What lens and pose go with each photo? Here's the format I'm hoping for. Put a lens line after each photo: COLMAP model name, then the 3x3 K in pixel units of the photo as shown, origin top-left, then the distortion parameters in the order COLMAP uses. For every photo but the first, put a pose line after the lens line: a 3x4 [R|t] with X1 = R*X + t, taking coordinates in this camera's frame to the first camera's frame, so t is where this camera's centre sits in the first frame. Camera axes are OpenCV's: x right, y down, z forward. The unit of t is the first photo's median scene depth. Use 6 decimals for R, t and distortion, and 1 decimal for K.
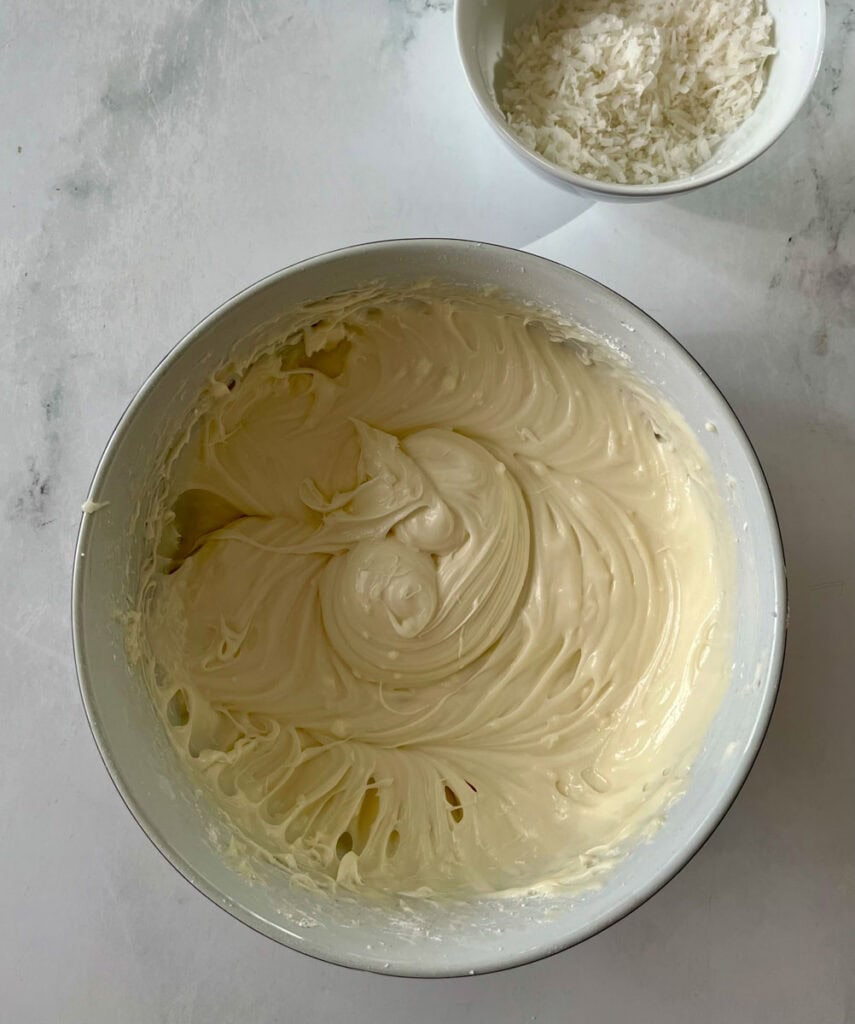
lens RADIAL K [[898.3, 0, 435.4], [0, 898.3, 485.5], [0, 0, 1]] dist [0.045738, -0.060281]
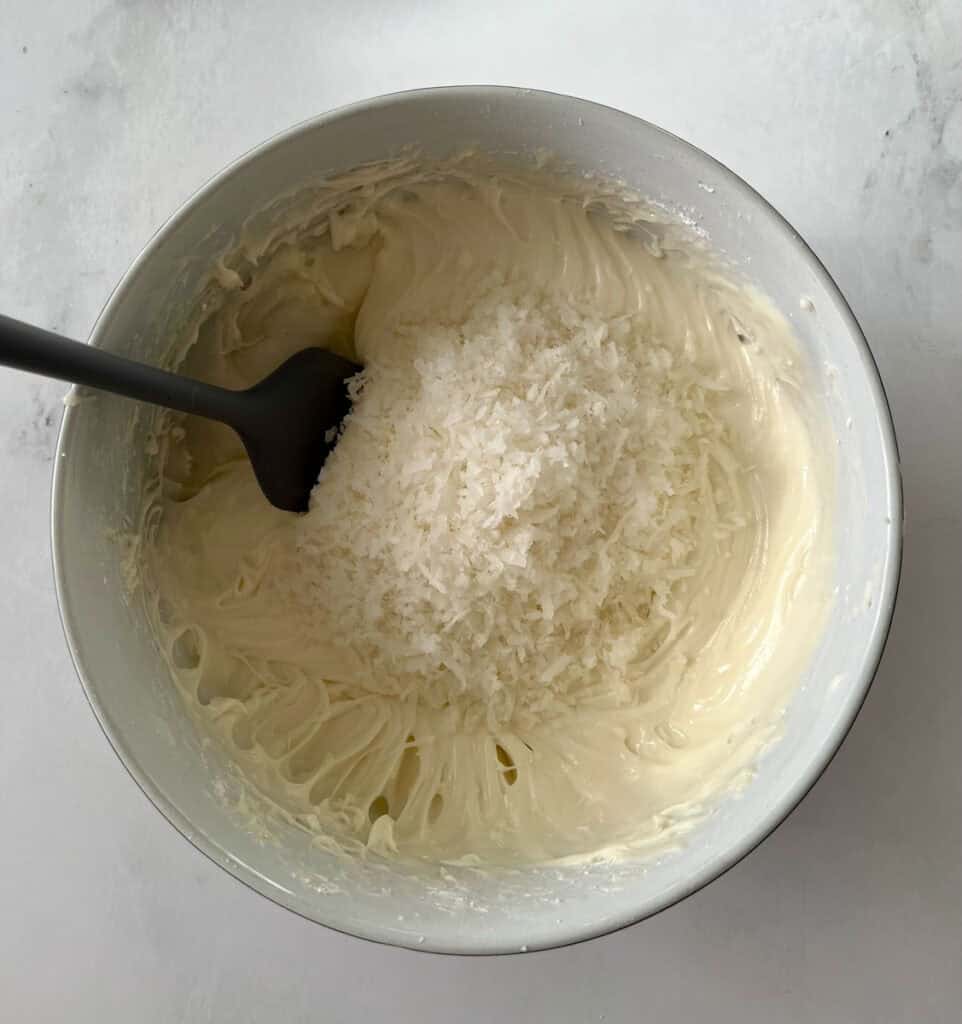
lens RADIAL K [[880.6, 0, 480.2], [0, 880.6, 514.5], [0, 0, 1]] dist [-0.006837, 0.029875]
pose [[0.999523, -0.007380, -0.029983, 0.023519], [0.007031, 0.999906, -0.011739, 0.129697], [0.030067, 0.011522, 0.999481, 0.163919]]
